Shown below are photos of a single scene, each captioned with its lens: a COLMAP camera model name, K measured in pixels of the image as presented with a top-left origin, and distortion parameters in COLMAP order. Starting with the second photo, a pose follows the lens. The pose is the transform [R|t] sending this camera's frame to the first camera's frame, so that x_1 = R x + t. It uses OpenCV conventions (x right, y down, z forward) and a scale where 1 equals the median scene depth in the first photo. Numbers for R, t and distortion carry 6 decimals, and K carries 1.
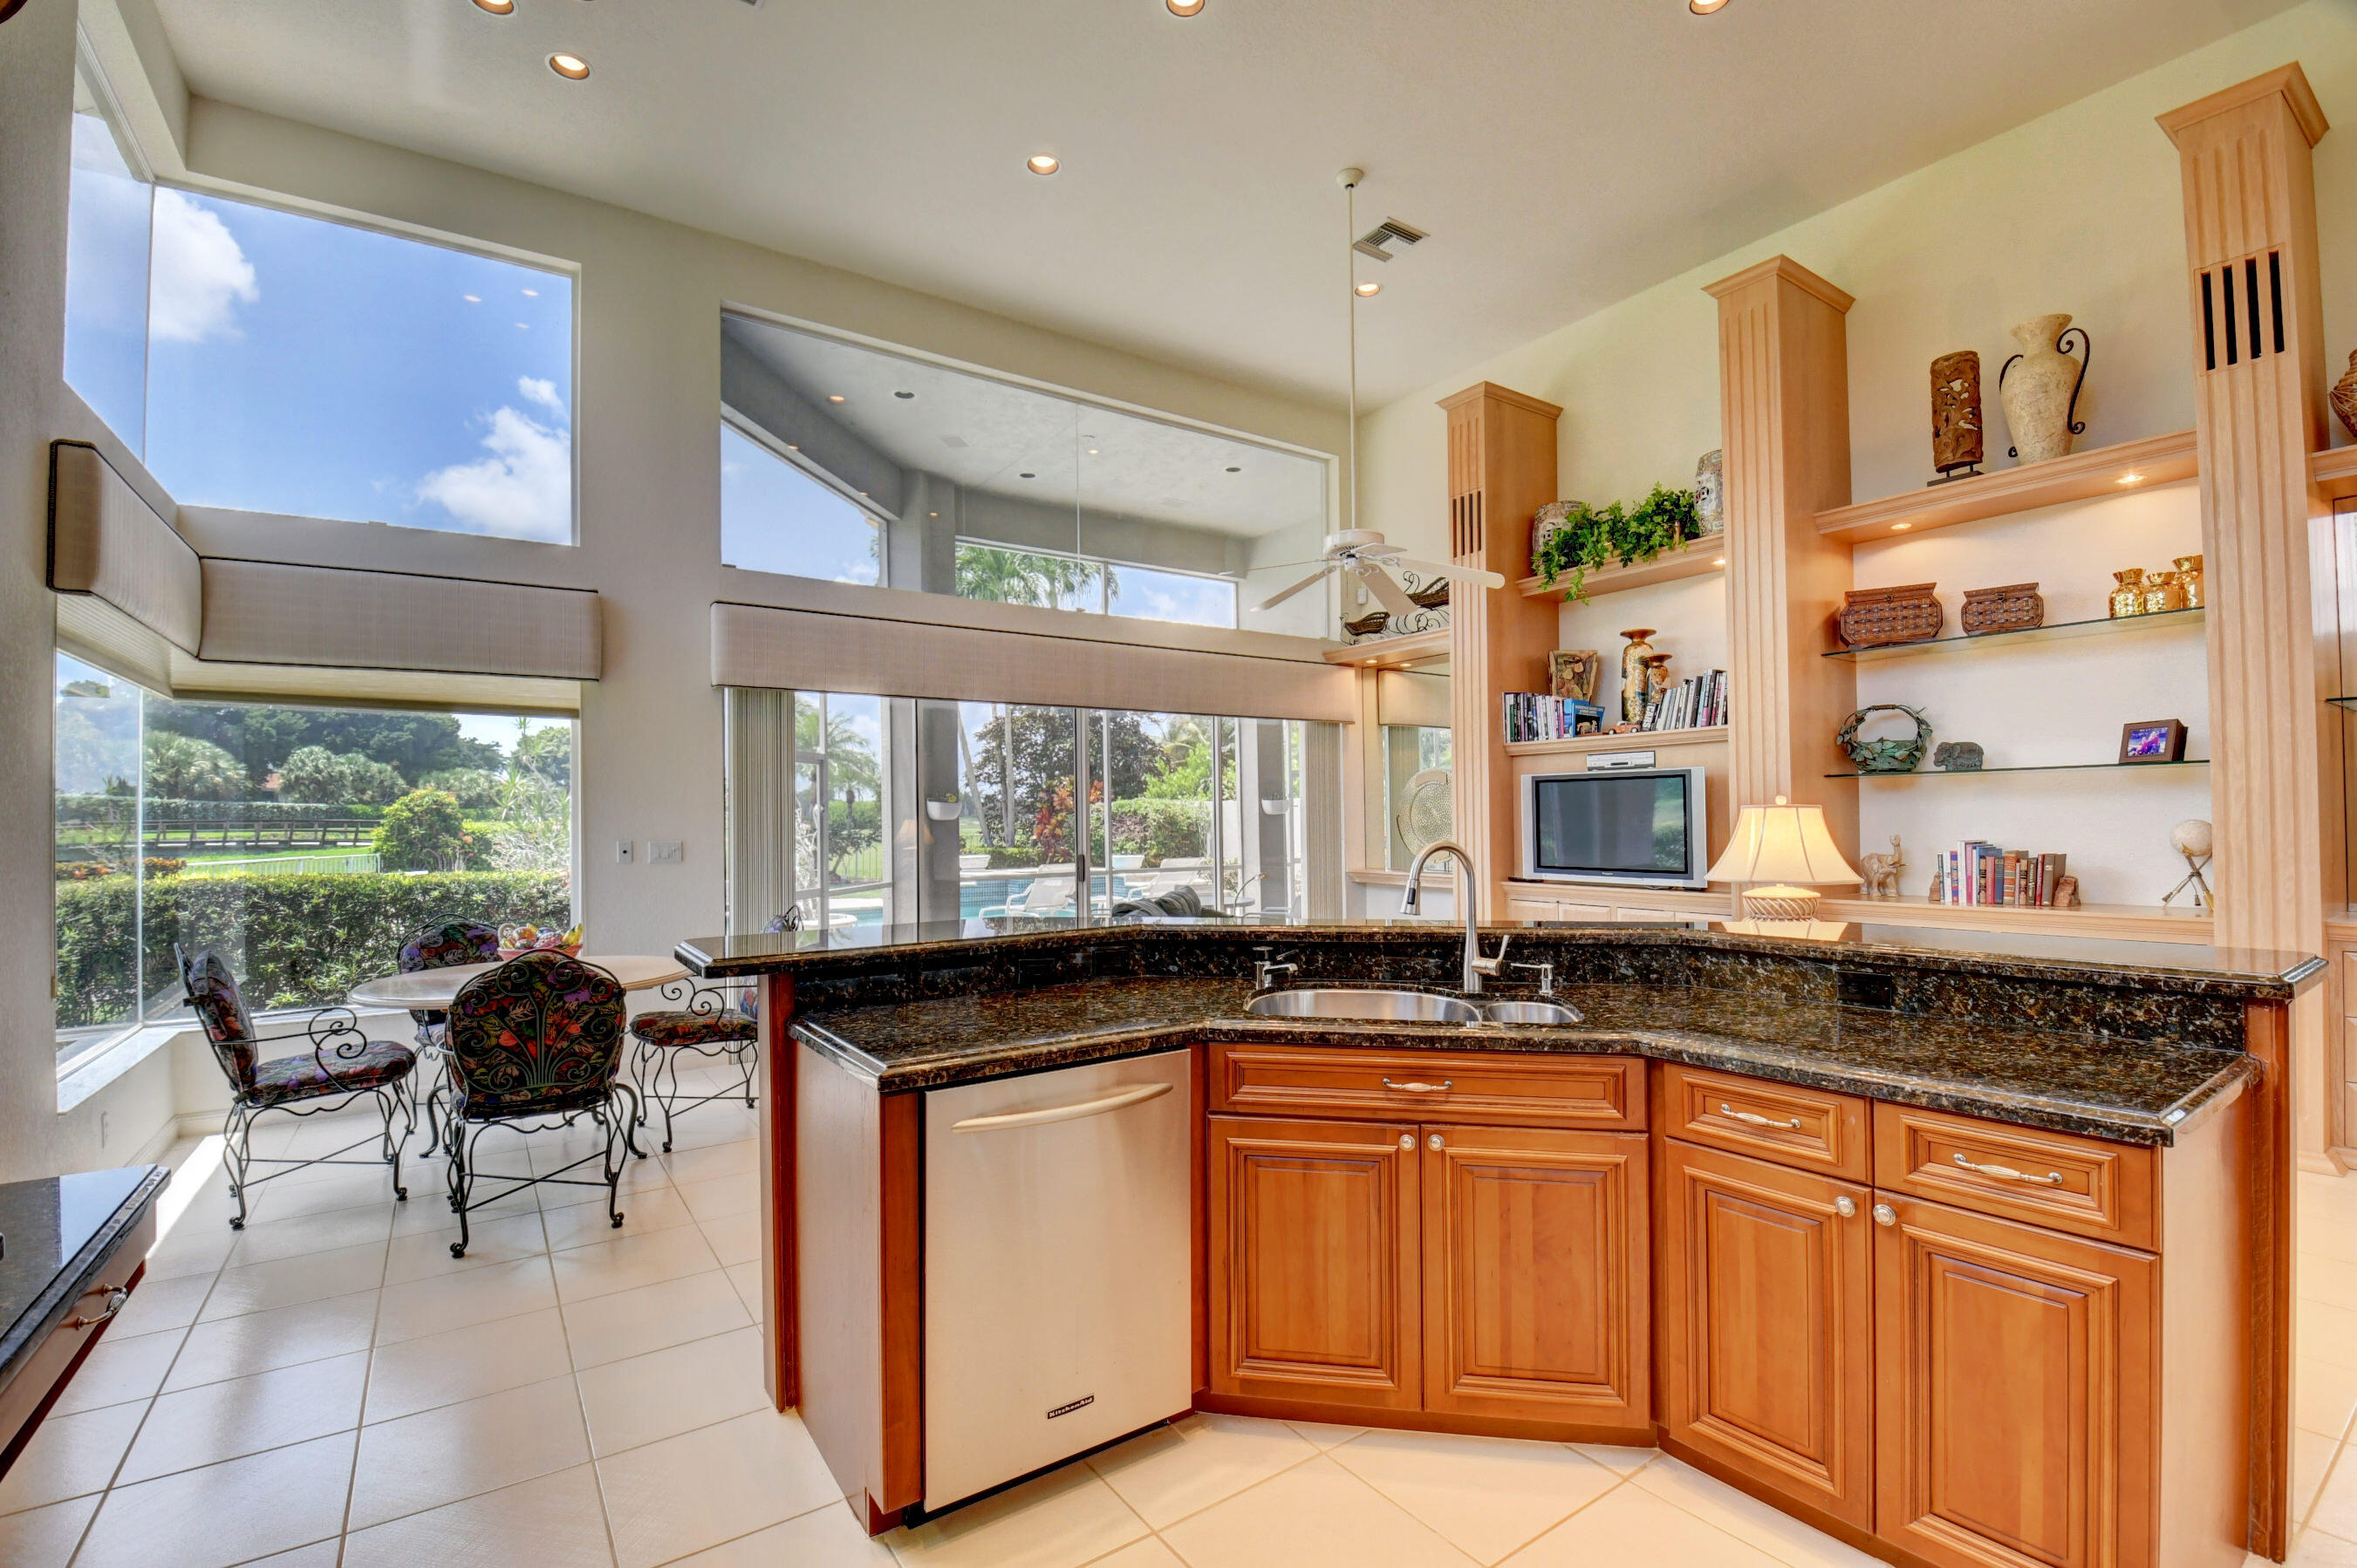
lens RADIAL K [[1034.1, 0, 1171.8], [0, 1034.1, 800.7], [0, 0, 1]] dist [0.014433, -0.025722]
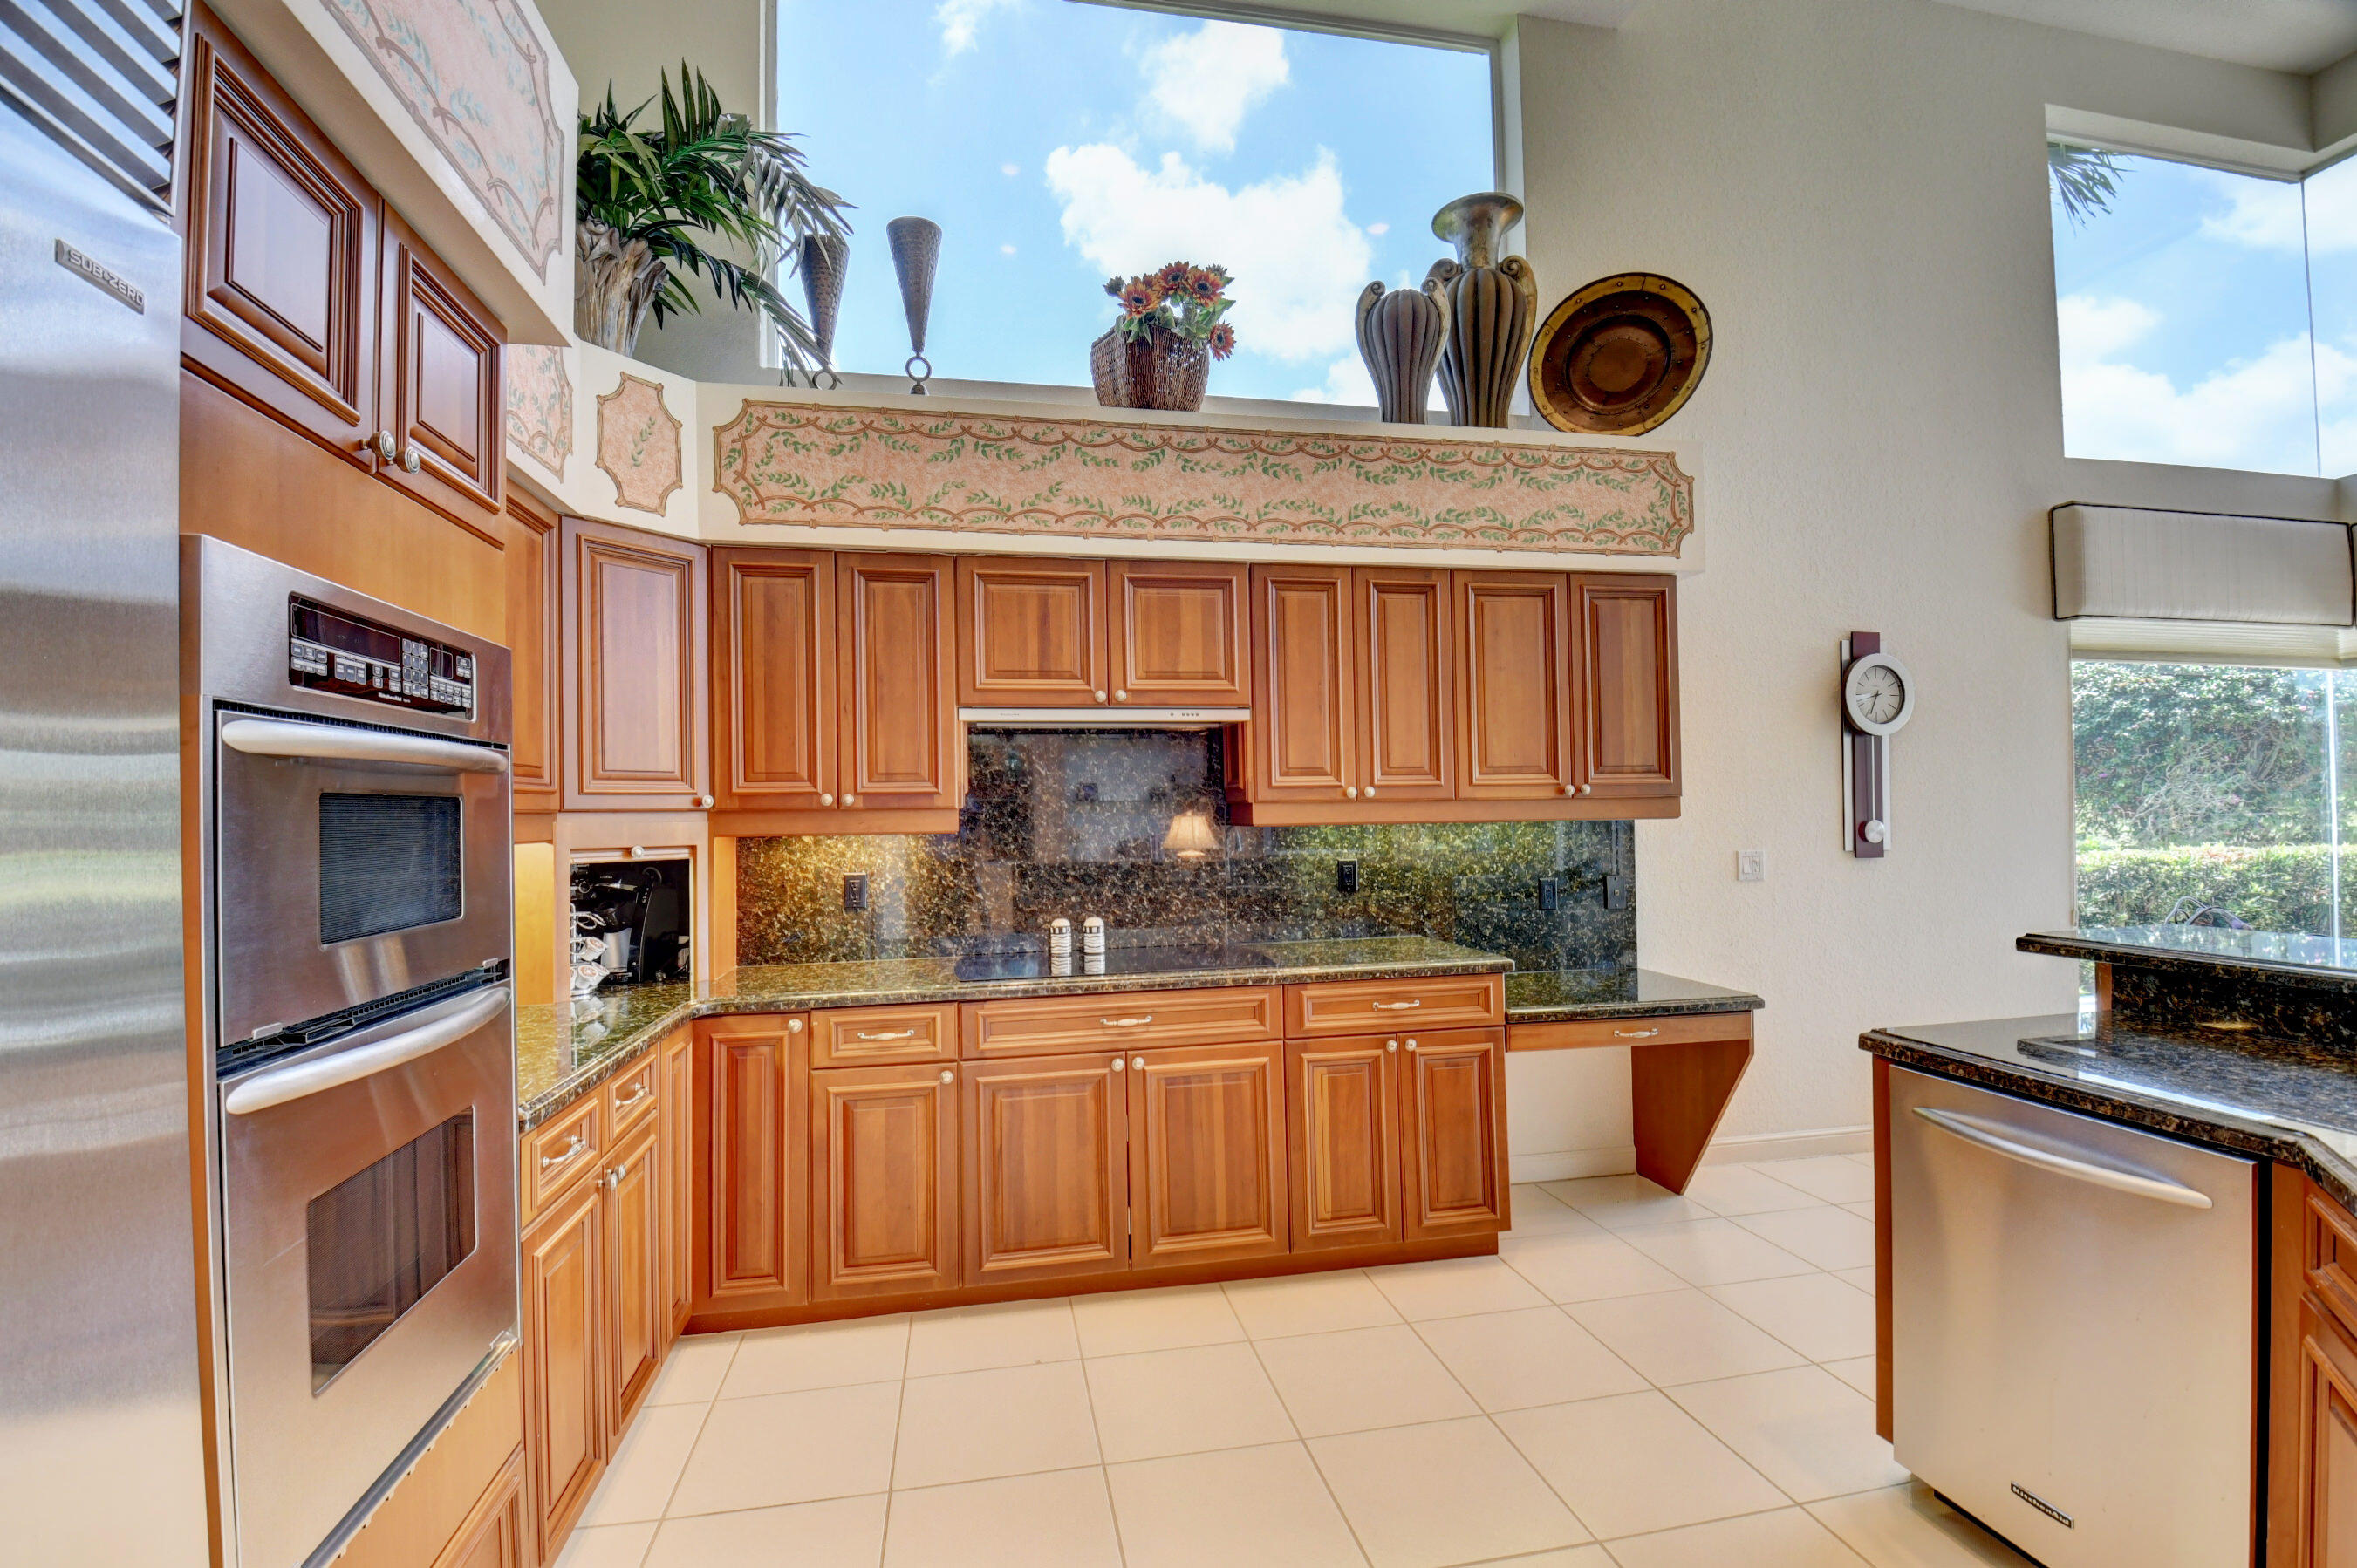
lens RADIAL K [[1018.3, 0, 1153.8], [0, 1018.3, 801.3], [0, 0, 1]] dist [0.002052, -0.015912]
pose [[-0.409158, 0.006491, -0.912440, 0.243462], [0.034305, 0.999377, -0.008274, 0.000123], [0.911818, -0.034687, -0.409126, 0.182253]]
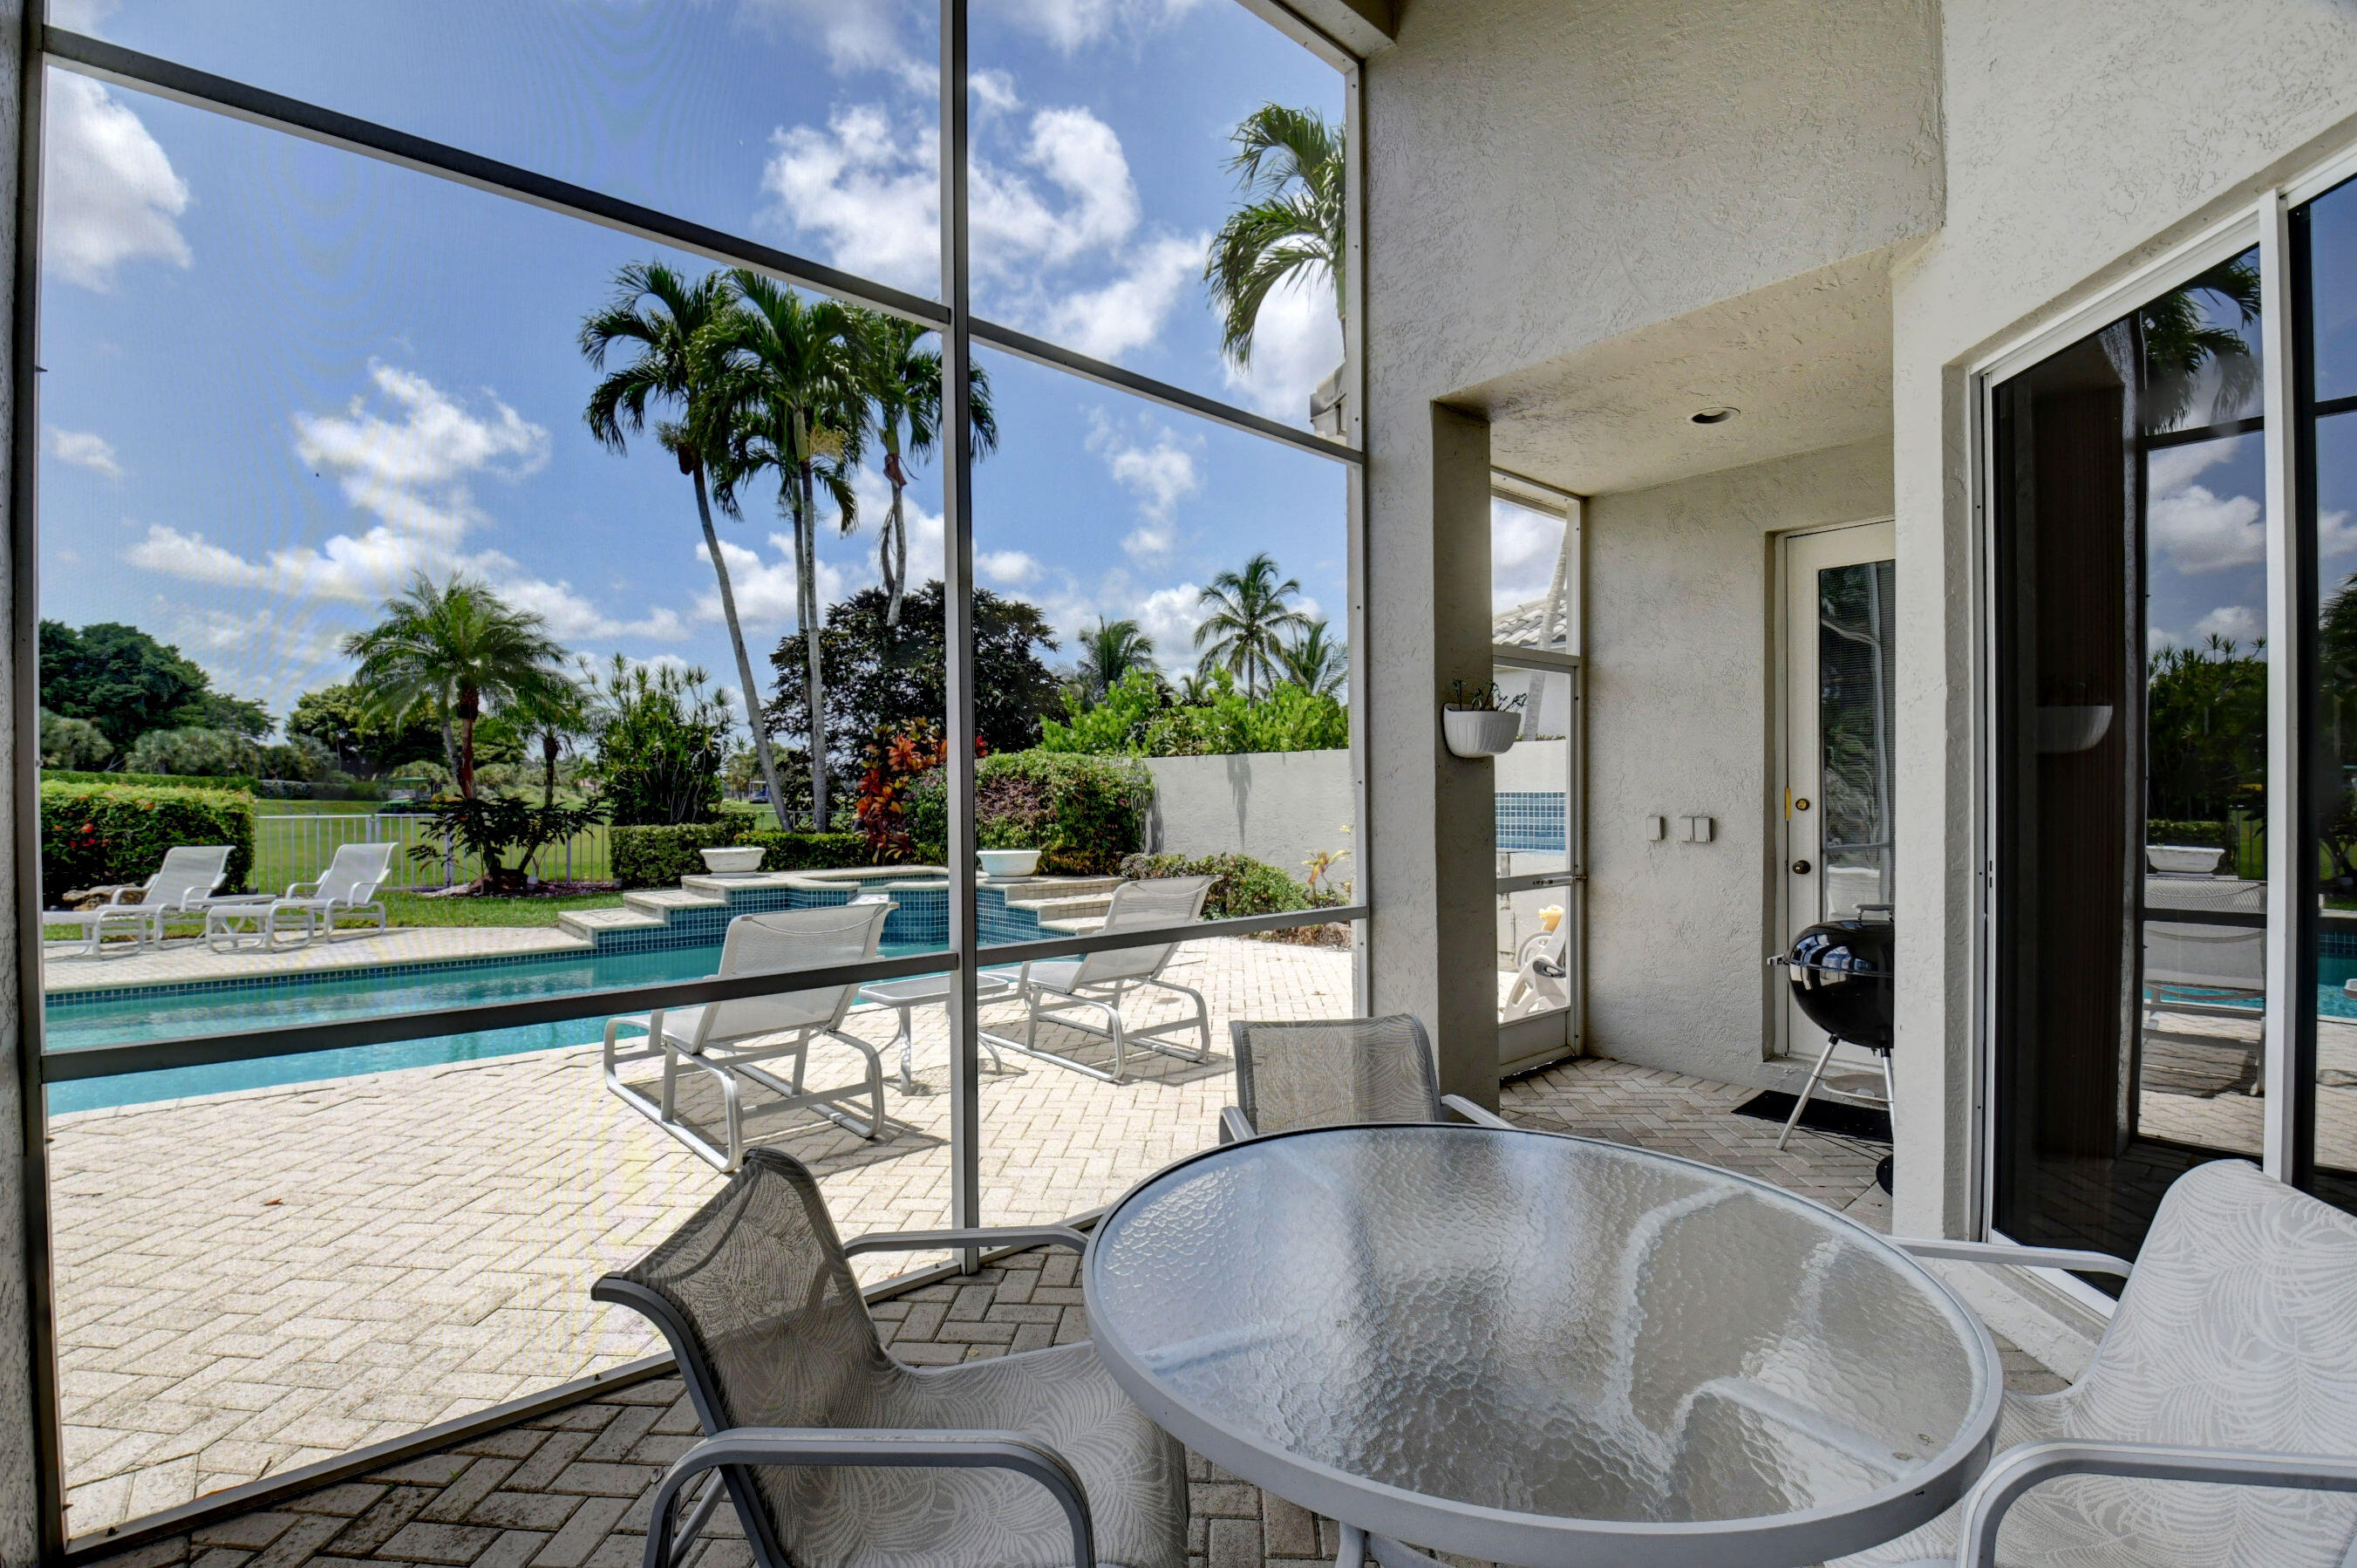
lens RADIAL K [[1028.9, 0, 1176.9], [0, 1028.9, 804.6], [0, 0, 1]] dist [0.022950, -0.033175]
pose [[0.992324, 0.005853, 0.123526, -0.057309], [-0.008994, 0.999650, 0.024884, 0.034127], [-0.123337, -0.025804, 0.992029, 1.097534]]
